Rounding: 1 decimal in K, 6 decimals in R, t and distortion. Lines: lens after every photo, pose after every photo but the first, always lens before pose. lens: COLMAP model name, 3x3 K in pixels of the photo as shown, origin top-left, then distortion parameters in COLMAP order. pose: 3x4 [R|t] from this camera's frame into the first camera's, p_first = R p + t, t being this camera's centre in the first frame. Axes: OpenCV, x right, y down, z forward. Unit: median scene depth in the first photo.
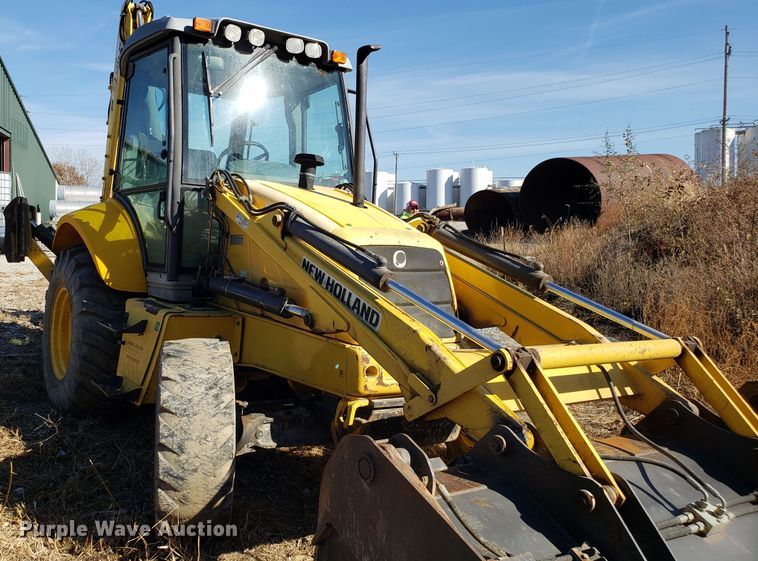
lens RADIAL K [[694.1, 0, 323.3], [0, 694.1, 227.6], [0, 0, 1]] dist [0.036939, 0.000000]
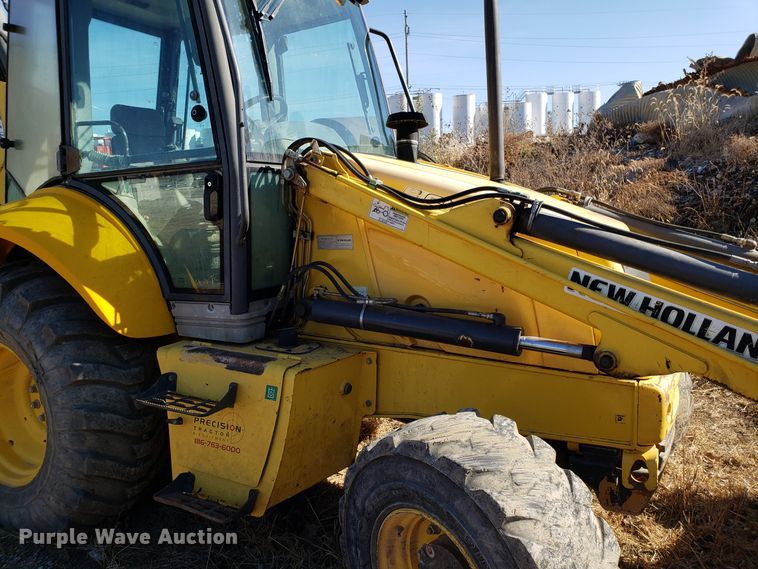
lens RADIAL K [[598.8, 0, 383.5], [0, 598.8, 282.4], [0, 0, 1]] dist [0.018489, 0.002997]
pose [[0.875108, -0.134504, 0.464859, -0.390886], [0.055166, 0.982063, 0.180302, -0.051015], [-0.480772, -0.132139, 0.866832, 0.487527]]
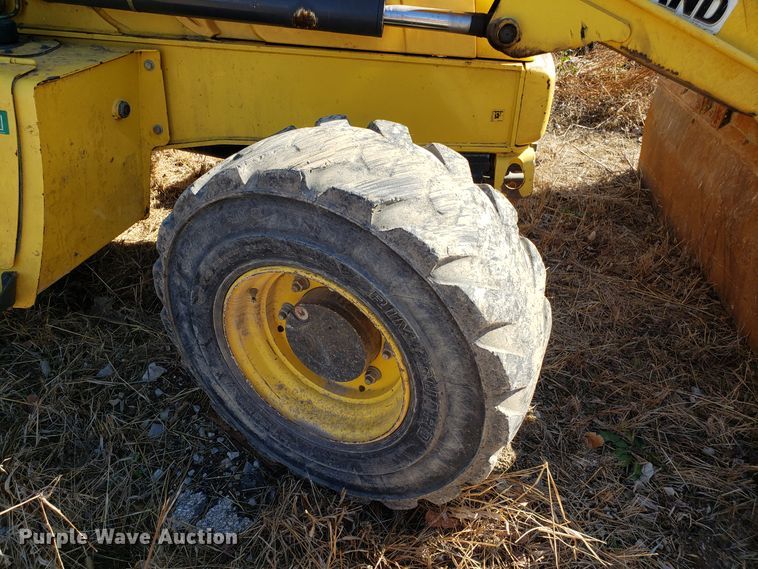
lens RADIAL K [[598.8, 0, 359.9], [0, 598.8, 275.5], [0, 0, 1]] dist [0.018489, 0.002997]
pose [[0.640660, -0.450403, 0.621845, -0.356042], [0.003785, 0.811722, 0.584032, 0.017043], [-0.767815, -0.371812, 0.521743, 0.641348]]
